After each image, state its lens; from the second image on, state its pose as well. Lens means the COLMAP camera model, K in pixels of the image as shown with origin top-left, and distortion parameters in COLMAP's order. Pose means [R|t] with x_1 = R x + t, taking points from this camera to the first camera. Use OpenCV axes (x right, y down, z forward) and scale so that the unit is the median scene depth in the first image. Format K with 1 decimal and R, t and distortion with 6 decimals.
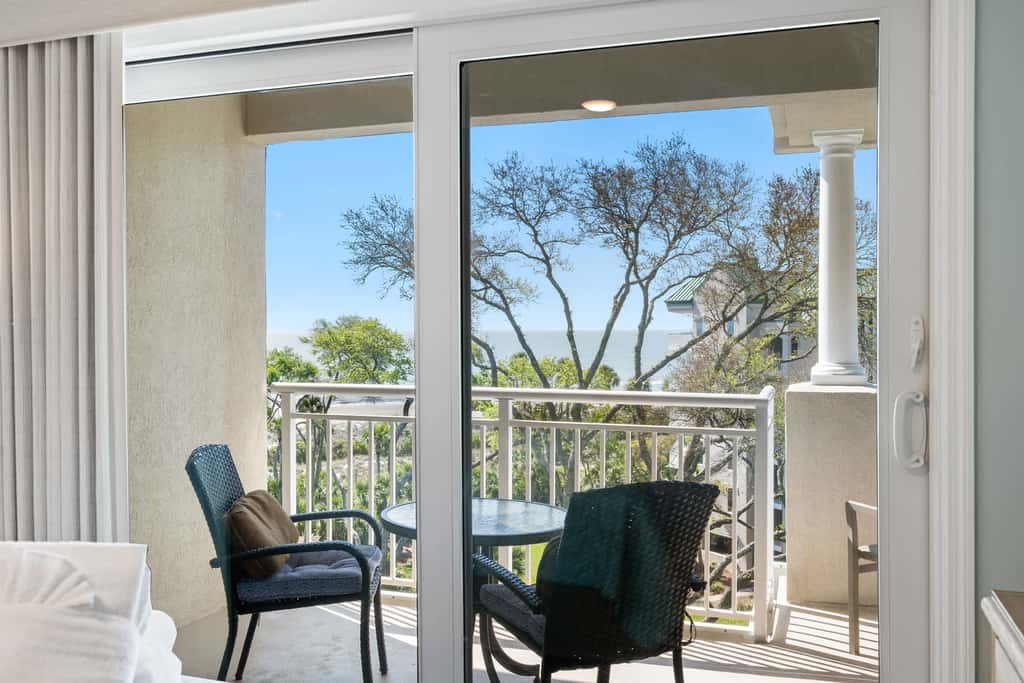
lens RADIAL K [[915.3, 0, 514.7], [0, 915.3, 334.8], [0, 0, 1]] dist [-0.009805, -0.020197]
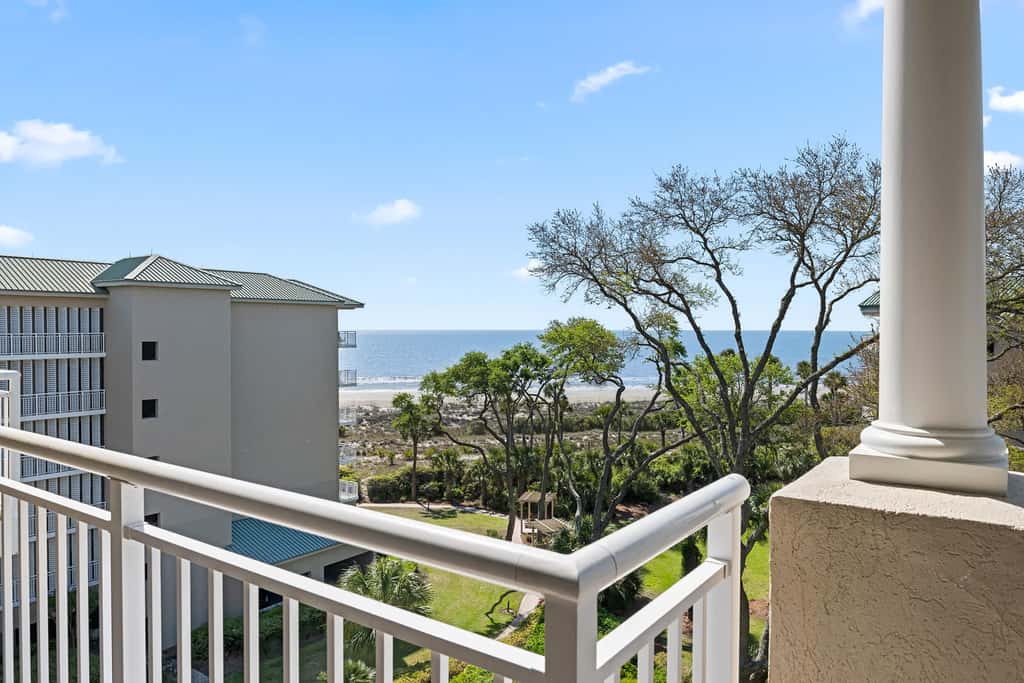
lens RADIAL K [[713.3, 0, 520.3], [0, 713.3, 310.8], [0, 0, 1]] dist [-0.005794, 0.002311]
pose [[0.957114, 0.000280, -0.289711, 0.057450], [-0.009168, 0.999528, -0.029325, -0.001941], [0.289566, 0.030723, 0.956665, 0.135464]]
